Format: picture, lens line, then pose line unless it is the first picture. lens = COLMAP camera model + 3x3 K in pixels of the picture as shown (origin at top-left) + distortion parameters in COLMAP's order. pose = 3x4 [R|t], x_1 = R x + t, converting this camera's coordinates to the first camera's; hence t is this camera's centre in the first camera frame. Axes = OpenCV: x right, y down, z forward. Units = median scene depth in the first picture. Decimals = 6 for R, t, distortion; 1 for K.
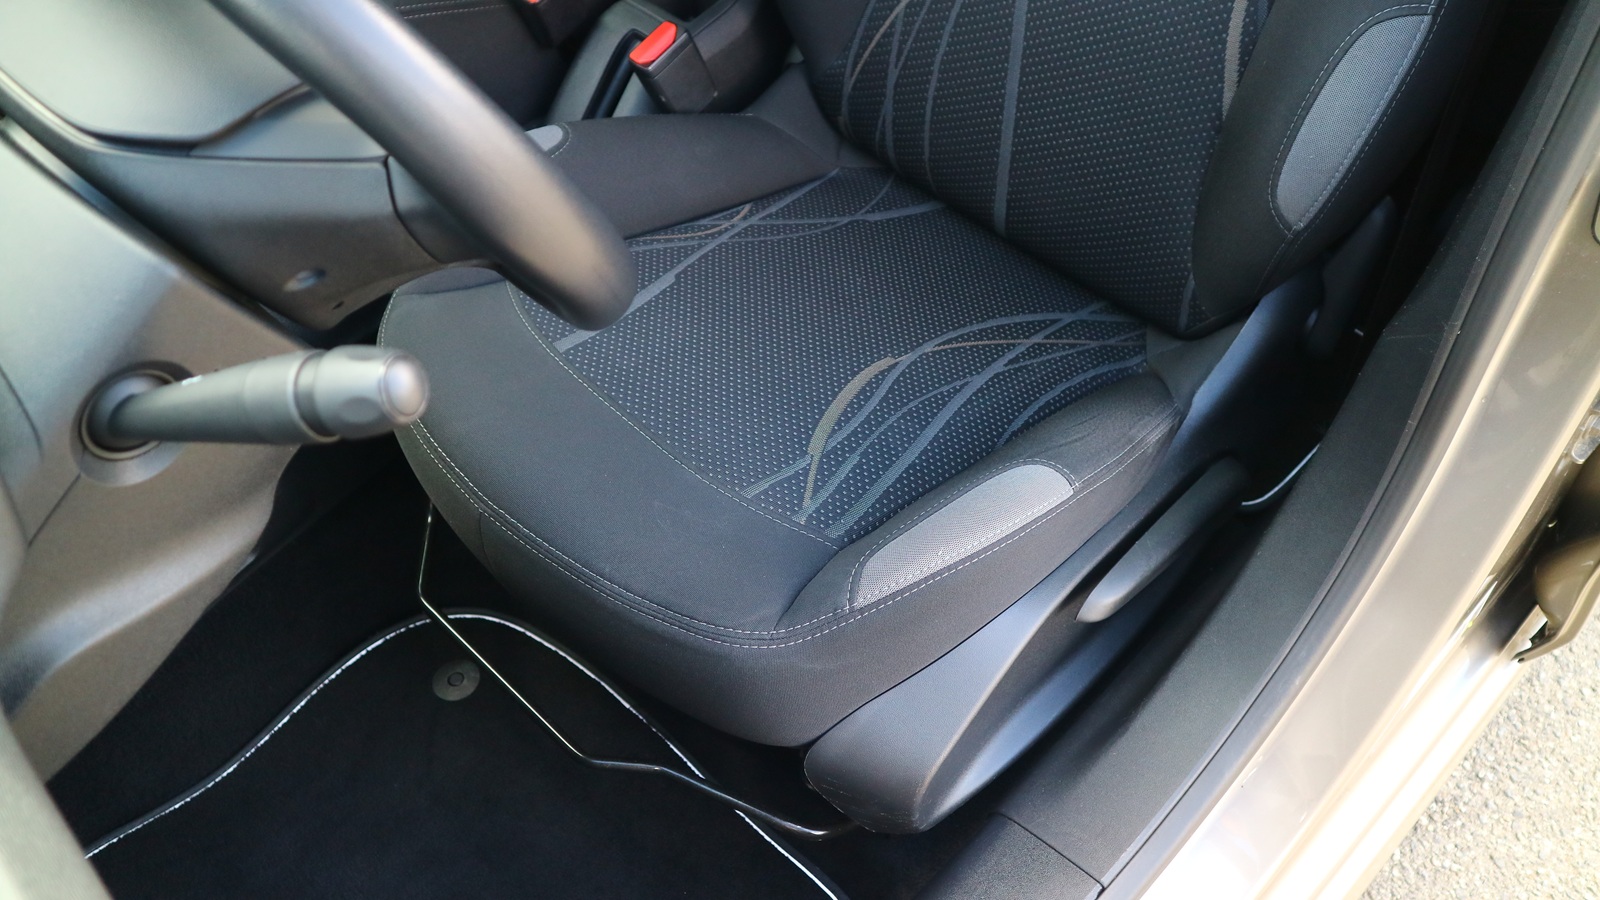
lens RADIAL K [[1422.5, 0, 800.0], [0, 1422.5, 450.0], [0, 0, 1]] dist [-0.013045, 0.000617]
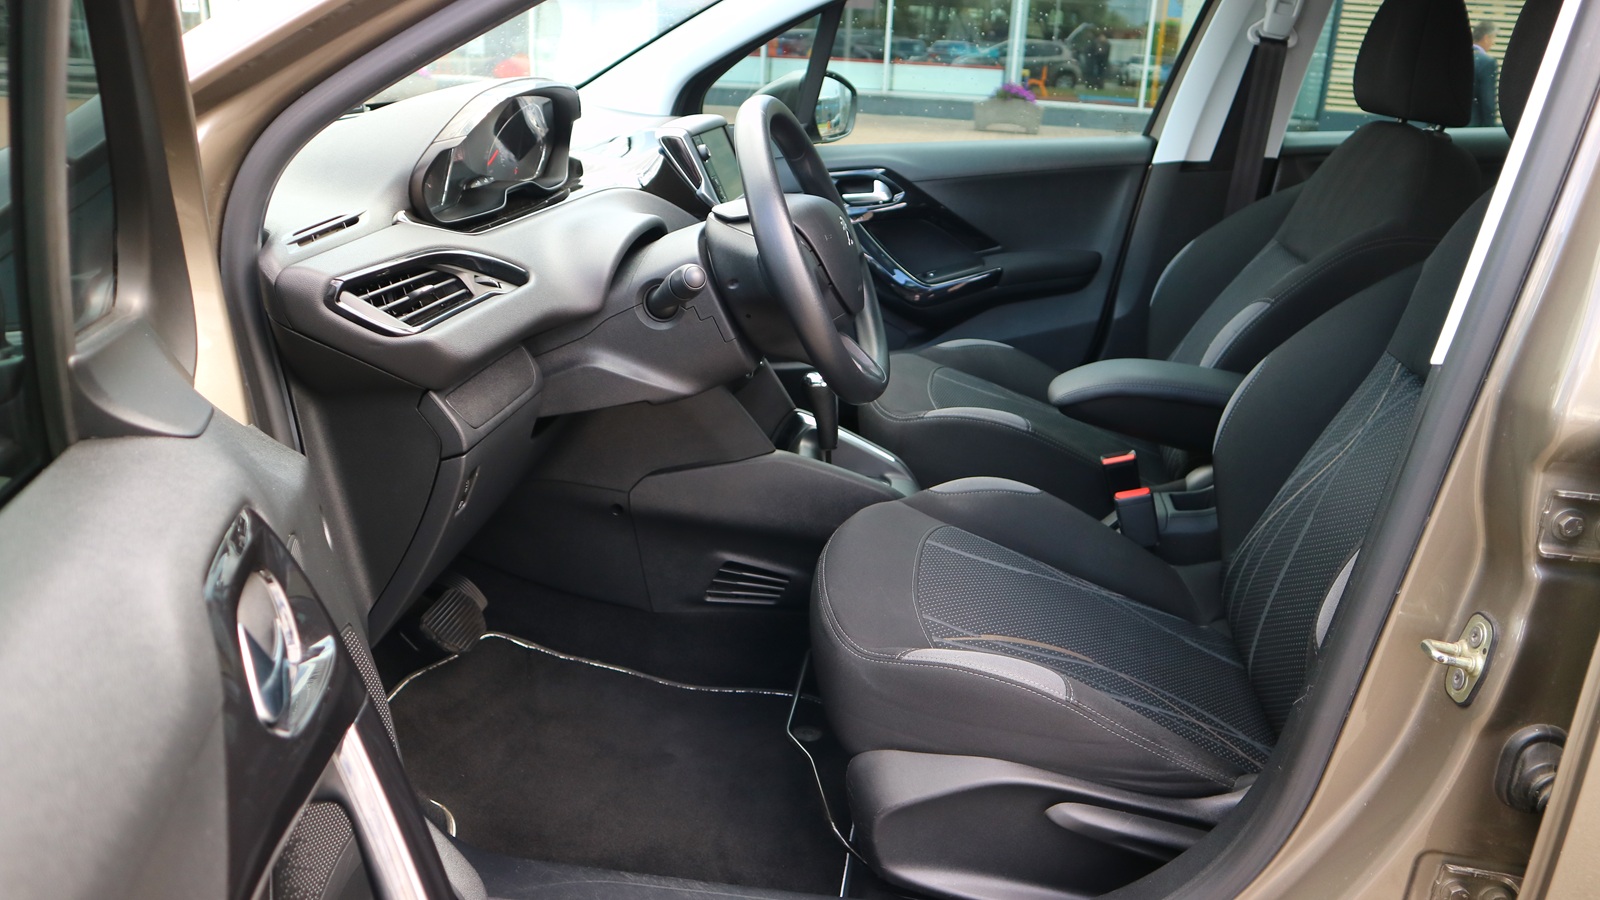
lens RADIAL K [[1162.8, 0, 800.0], [0, 1162.8, 450.0], [0, 0, 1]] dist [-0.120399, 0.070375]
pose [[0.580945, 0.307192, -0.753748, 0.708927], [-0.661954, 0.717169, -0.217911, 0.238710], [0.473624, 0.625541, 0.619983, -0.046352]]
